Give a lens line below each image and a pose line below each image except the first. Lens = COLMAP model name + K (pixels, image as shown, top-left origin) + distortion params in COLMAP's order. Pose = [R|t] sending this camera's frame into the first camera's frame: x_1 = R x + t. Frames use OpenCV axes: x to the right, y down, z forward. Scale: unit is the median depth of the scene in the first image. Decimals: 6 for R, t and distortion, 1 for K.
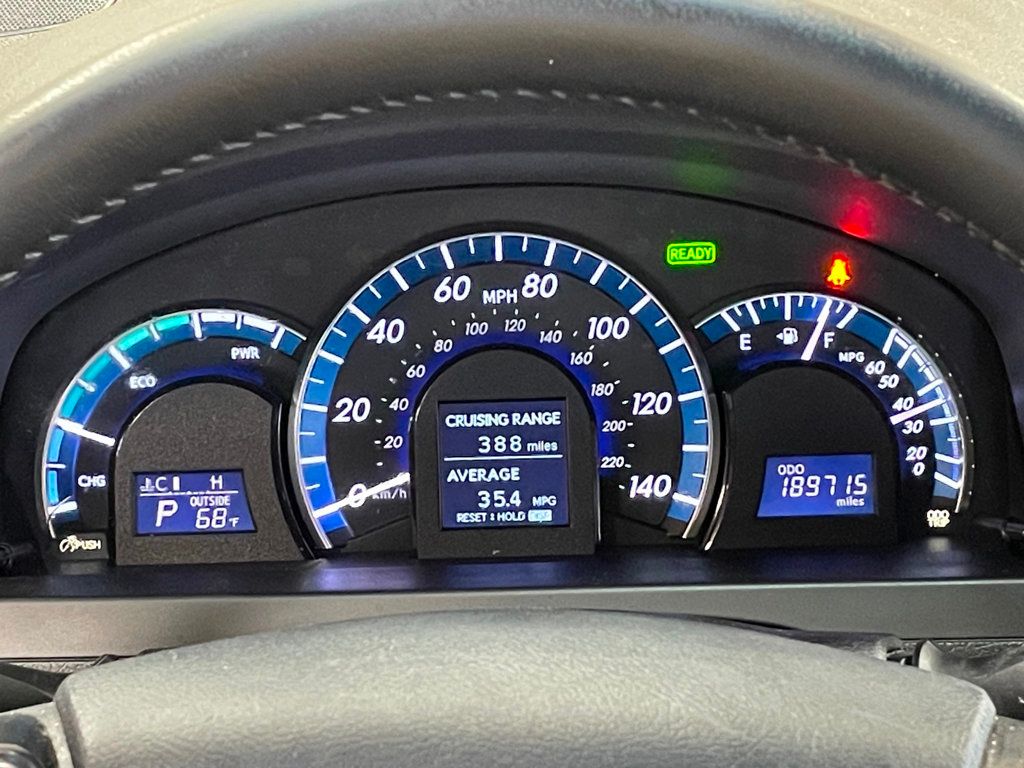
lens RADIAL K [[2382.2, 0, 509.9], [0, 2382.2, 384.3], [0, 0, 1]] dist [0.072160, 0.000000]
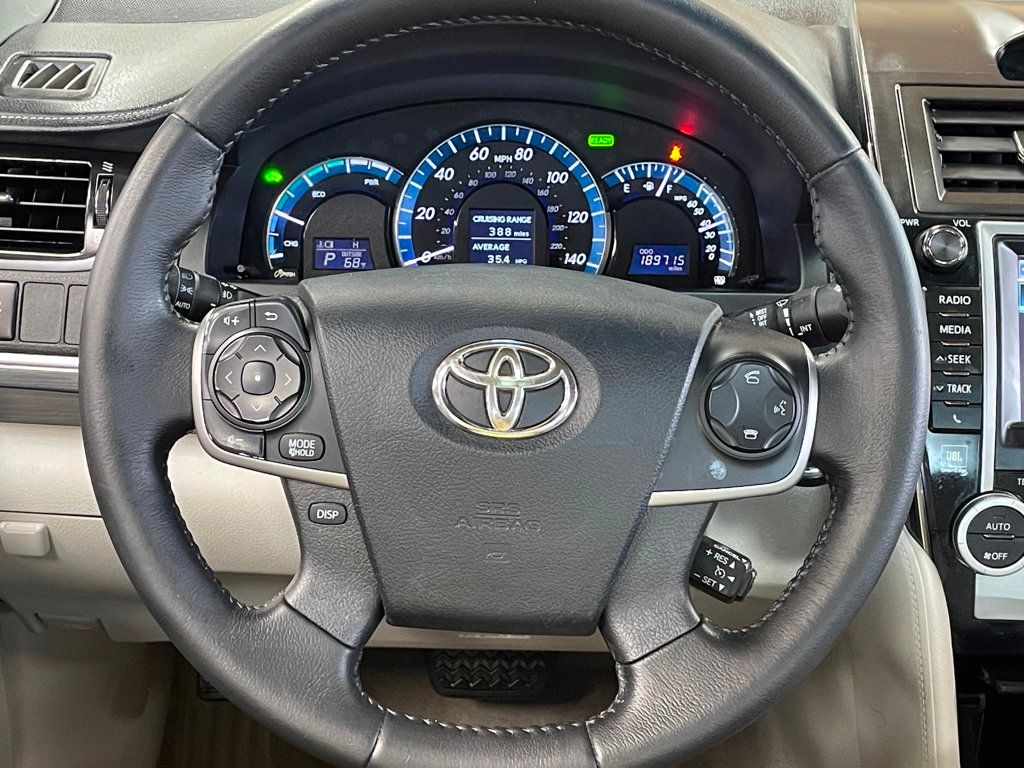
lens RADIAL K [[1577.8, 0, 515.9], [0, 1577.8, 383.8], [0, 0, 1]] dist [0.118475, 0.000000]
pose [[0.998916, 0.044436, 0.013893, -0.003552], [-0.044736, 0.998753, 0.022155, 0.119569], [-0.012891, -0.022752, 0.999658, -0.307488]]
